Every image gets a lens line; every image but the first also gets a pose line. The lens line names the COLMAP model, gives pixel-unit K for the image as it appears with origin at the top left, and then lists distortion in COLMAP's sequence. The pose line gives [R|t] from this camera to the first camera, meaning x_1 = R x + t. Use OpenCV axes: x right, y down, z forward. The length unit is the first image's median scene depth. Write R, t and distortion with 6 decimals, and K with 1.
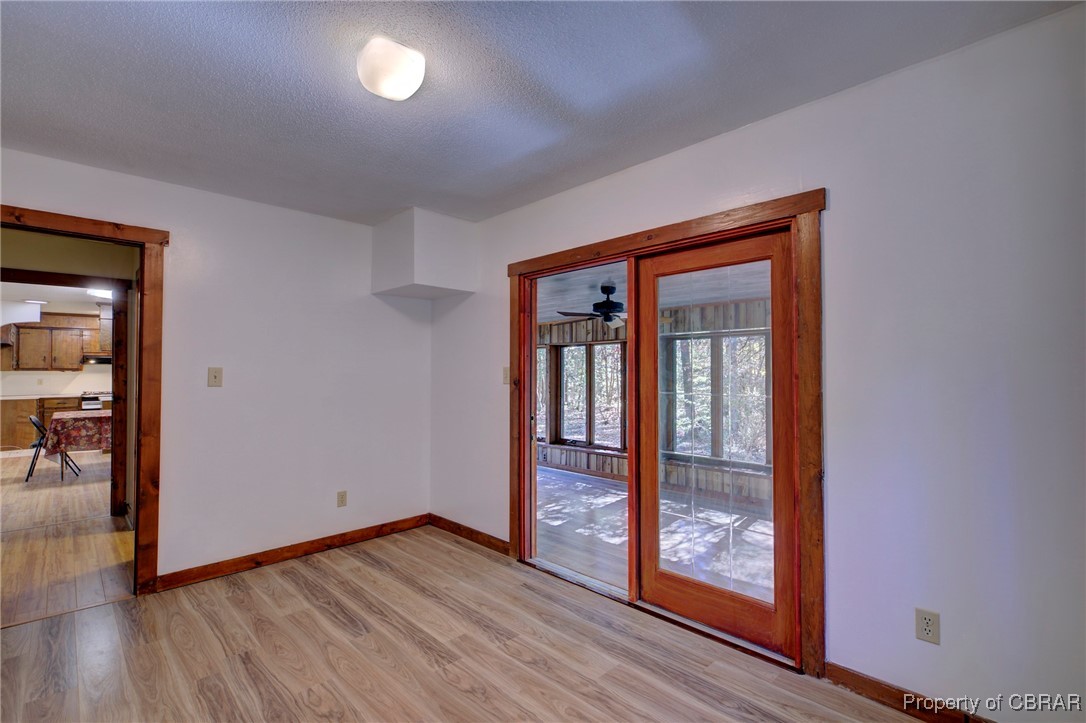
lens RADIAL K [[499.1, 0, 543.0], [0, 499.1, 361.5], [0, 0, 1]] dist [-0.000585, 0.000192]
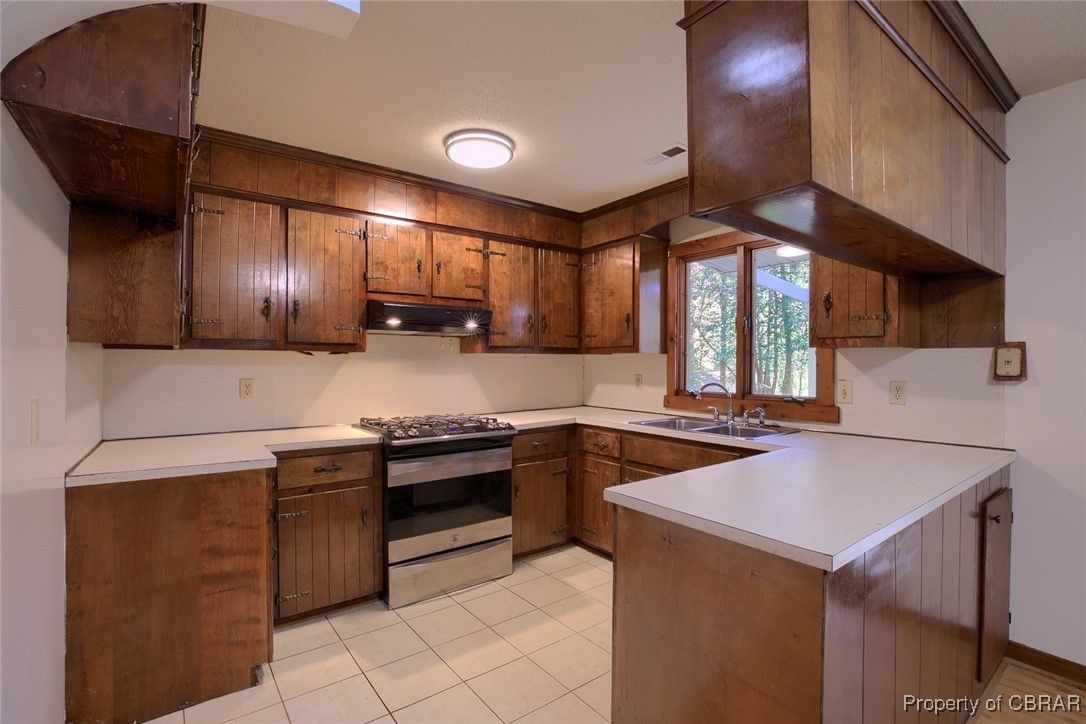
lens RADIAL K [[499.1, 0, 543.0], [0, 499.1, 362.0], [0, 0, 1]] dist [-0.000585, 0.000192]
pose [[0.991355, 0.010157, -0.130816, -0.572056], [-0.007094, 0.999690, 0.023861, 0.012474], [0.131018, -0.022726, 0.991119, 0.524534]]
